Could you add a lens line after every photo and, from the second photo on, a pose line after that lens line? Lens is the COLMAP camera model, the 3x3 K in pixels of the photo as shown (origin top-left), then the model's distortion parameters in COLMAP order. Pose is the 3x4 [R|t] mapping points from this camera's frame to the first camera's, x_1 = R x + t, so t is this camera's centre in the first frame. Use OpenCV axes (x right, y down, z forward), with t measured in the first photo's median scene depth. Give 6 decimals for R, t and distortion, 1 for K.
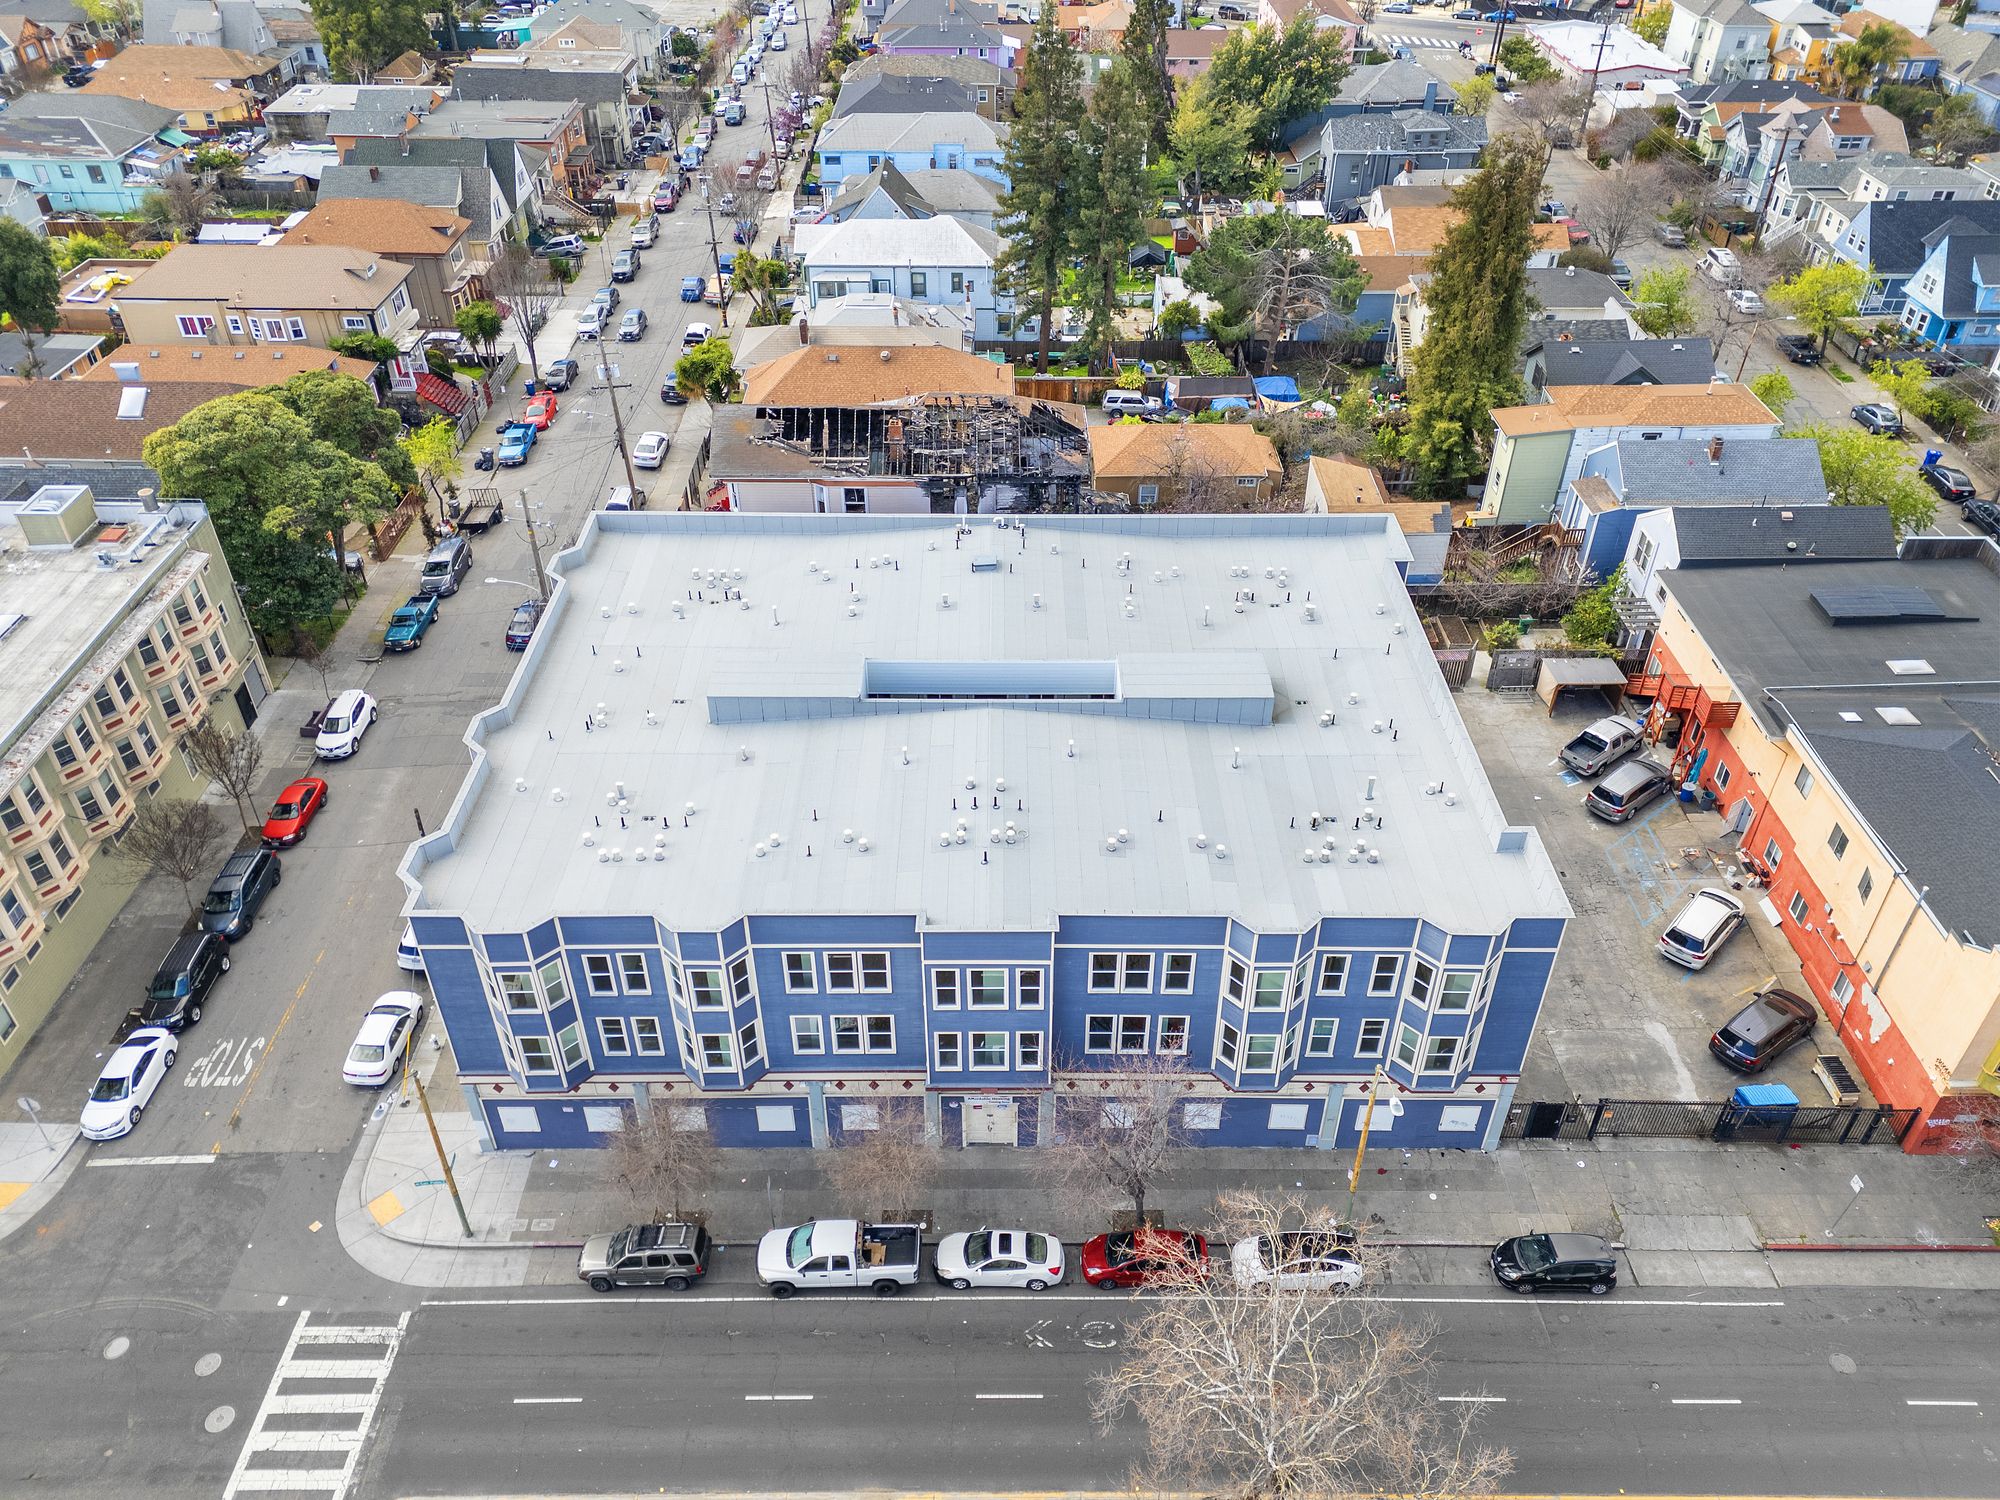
lens RADIAL K [[1497.1, 0, 1002.4], [0, 1497.1, 741.3], [0, 0, 1]] dist [0.061075, -0.046920]
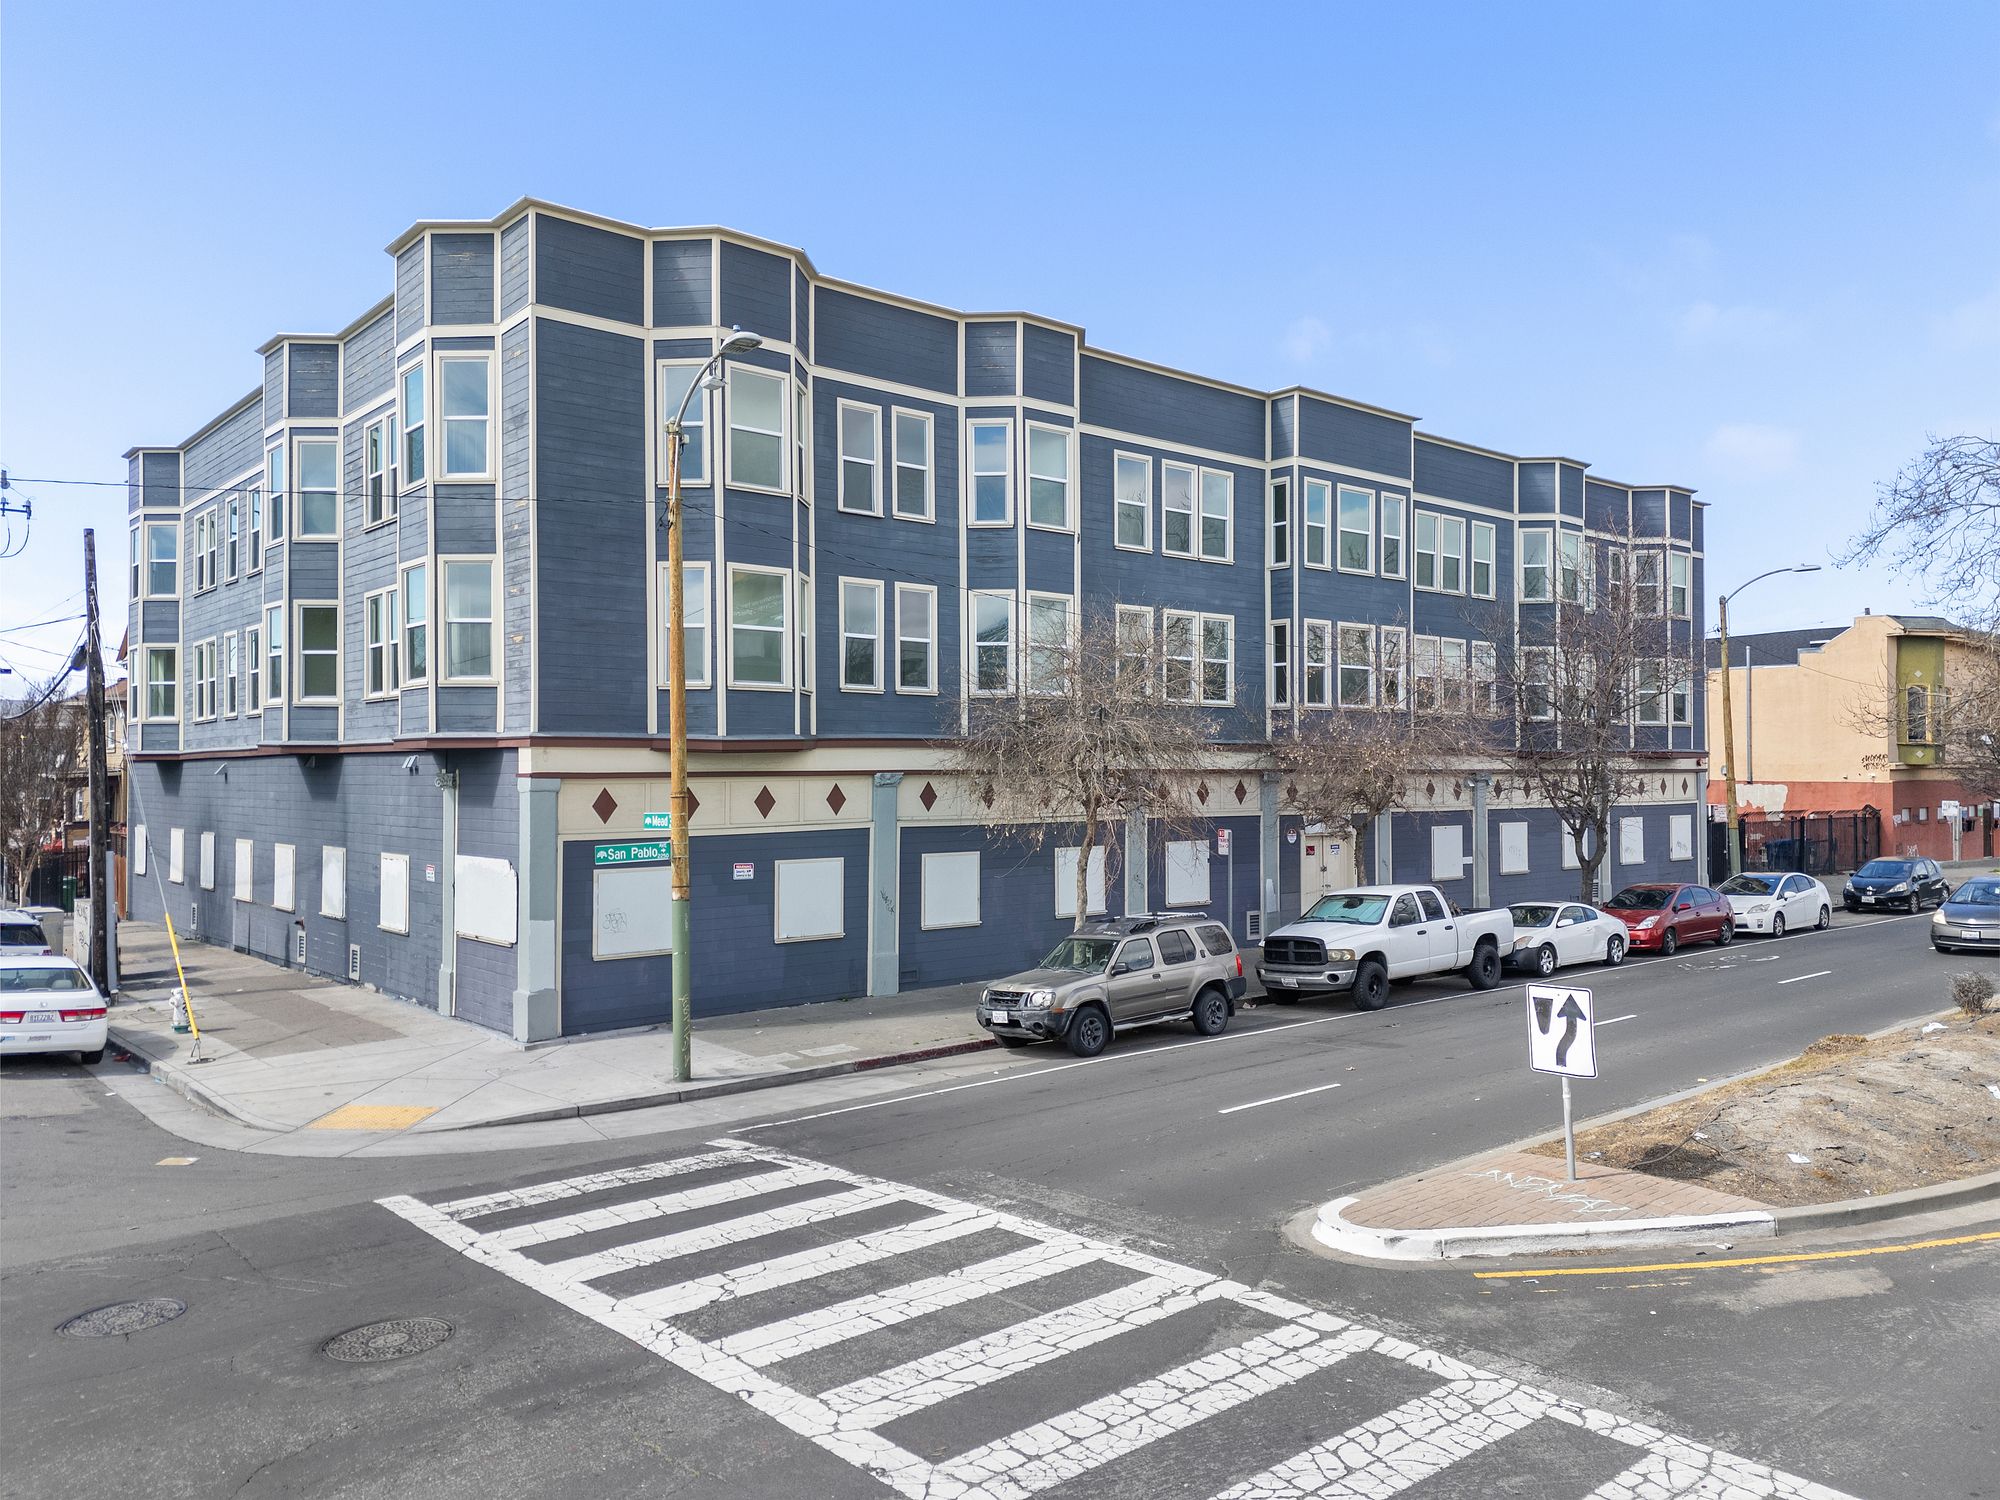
lens RADIAL K [[1481.7, 0, 1000.0], [0, 1481.7, 750.0], [0, 0, 1]] dist [0.110689, -0.137812]
pose [[0.756094, 0.010121, 0.654385, -0.489951], [0.392138, 0.793517, -0.465359, 0.425204], [-0.523975, 0.608464, 0.596004, 0.645667]]
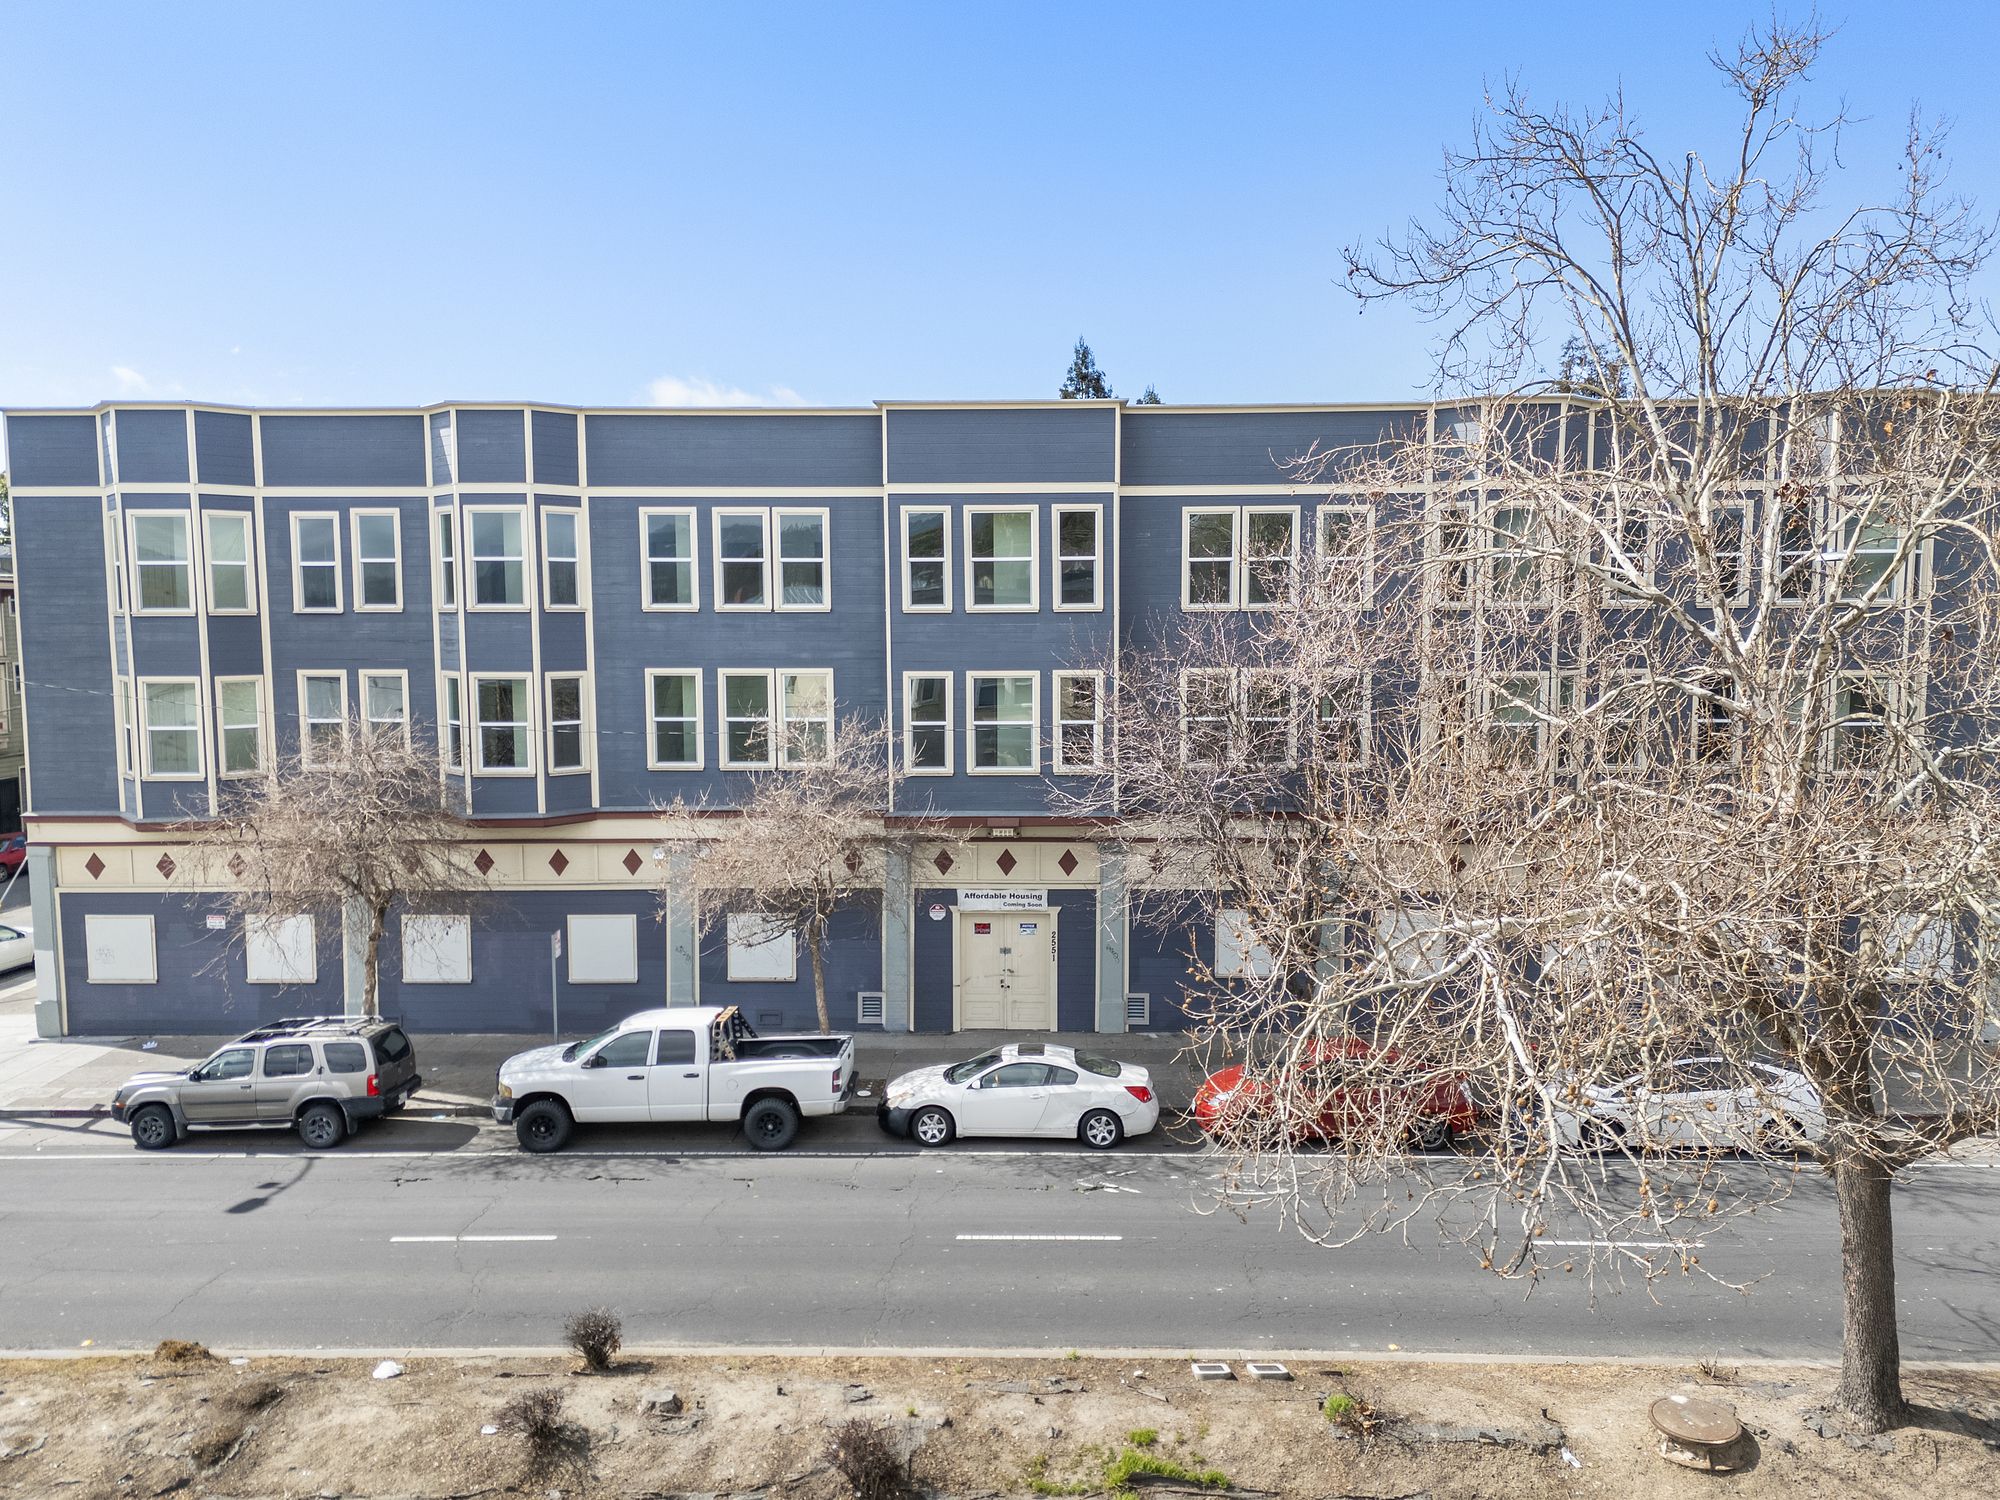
lens RADIAL K [[1497.1, 0, 1002.4], [0, 1497.1, 741.3], [0, 0, 1]] dist [0.061075, -0.046920]
pose [[0.999620, 0.000422, -0.027544, 0.005102], [-0.014830, 0.850879, -0.525153, 0.444523], [0.023215, 0.525362, 0.850562, 0.489193]]
